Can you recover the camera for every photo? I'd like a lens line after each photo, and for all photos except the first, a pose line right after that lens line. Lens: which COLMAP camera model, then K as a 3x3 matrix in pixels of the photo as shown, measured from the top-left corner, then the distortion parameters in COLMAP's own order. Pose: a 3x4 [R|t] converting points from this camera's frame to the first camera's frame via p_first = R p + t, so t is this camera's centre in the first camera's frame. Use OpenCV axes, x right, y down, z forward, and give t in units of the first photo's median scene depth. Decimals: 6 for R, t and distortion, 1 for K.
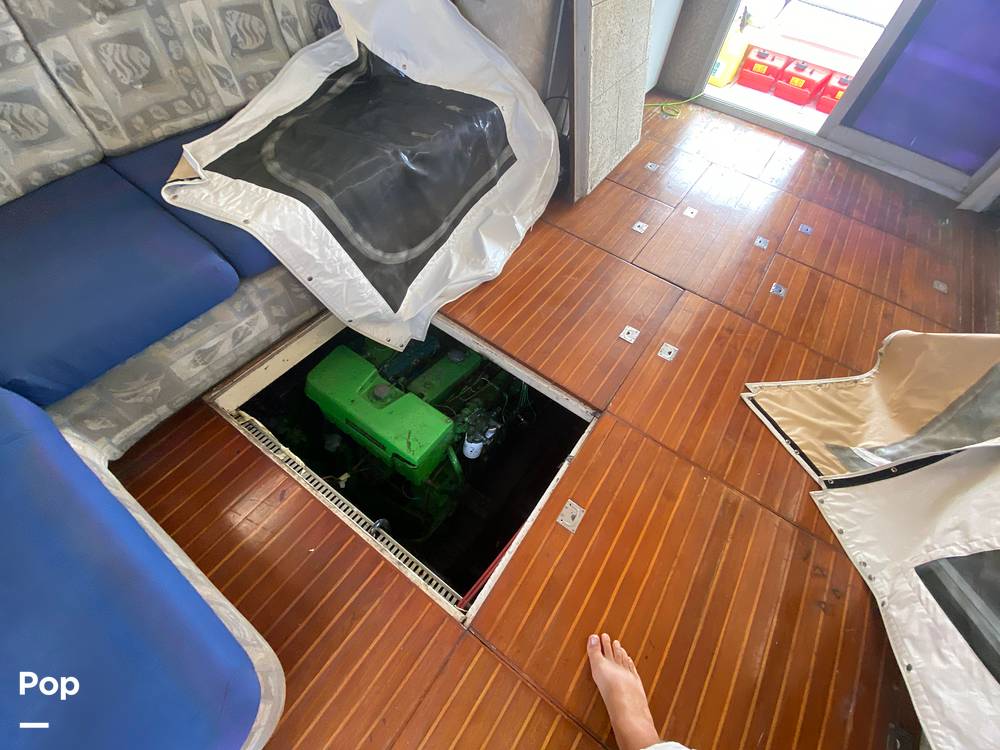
lens RADIAL K [[404.0, 0, 498.6], [0, 404.0, 375.5], [0, 0, 1]] dist [0.023869, -0.021679]
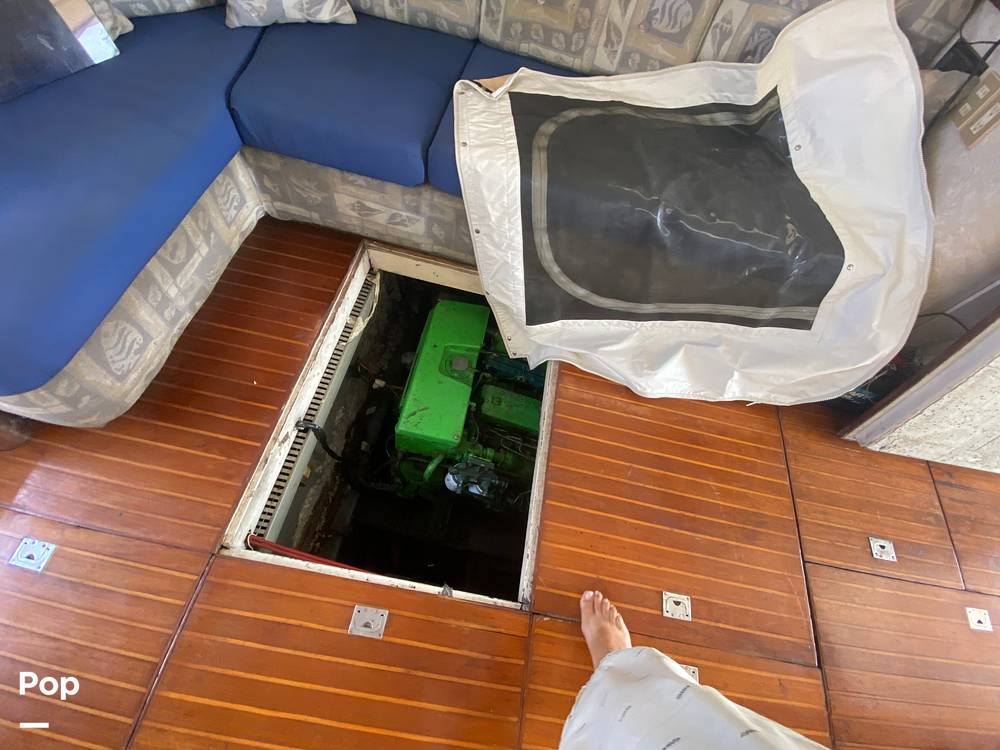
lens RADIAL K [[404.0, 0, 498.6], [0, 404.0, 375.5], [0, 0, 1]] dist [0.023869, -0.021679]
pose [[0.439351, 0.787305, -0.432576, 0.195531], [-0.800487, 0.561653, 0.209205, -0.228754], [0.407666, 0.254357, 0.876990, 0.209905]]
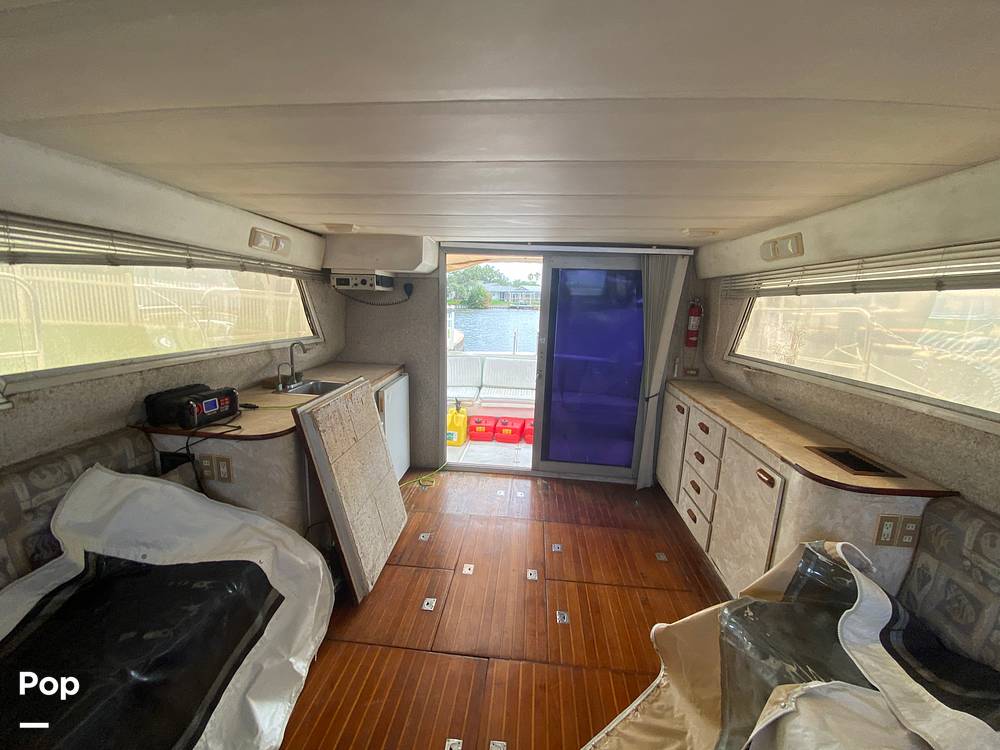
lens RADIAL K [[404.0, 0, 498.6], [0, 404.0, 375.5], [0, 0, 1]] dist [0.023869, -0.021679]
pose [[0.863447, -0.137390, 0.485369, 0.099271], [0.432741, 0.696194, -0.572756, -0.128244], [-0.259220, 0.704584, 0.660581, -0.194836]]
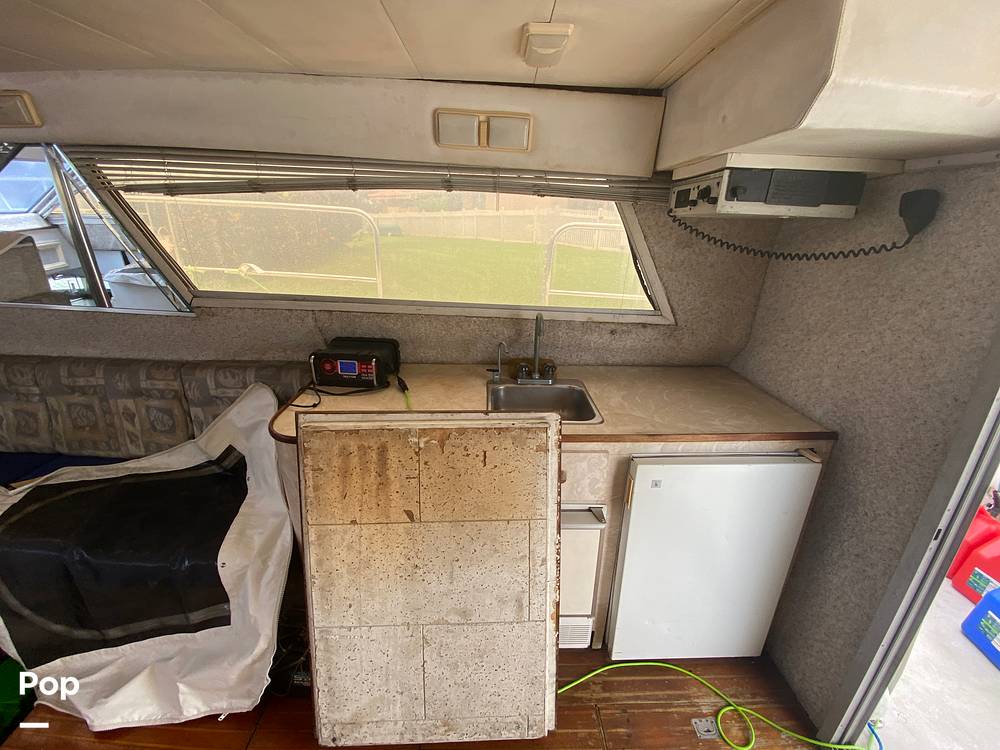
lens RADIAL K [[398.8, 0, 503.2], [0, 398.8, 378.8], [0, 0, 1]] dist [0.020117, -0.020418]
pose [[0.593602, 0.229067, -0.771470, 0.939001], [-0.655213, 0.694170, -0.298034, -1.088479], [0.467261, 0.682390, 0.562148, 0.552236]]
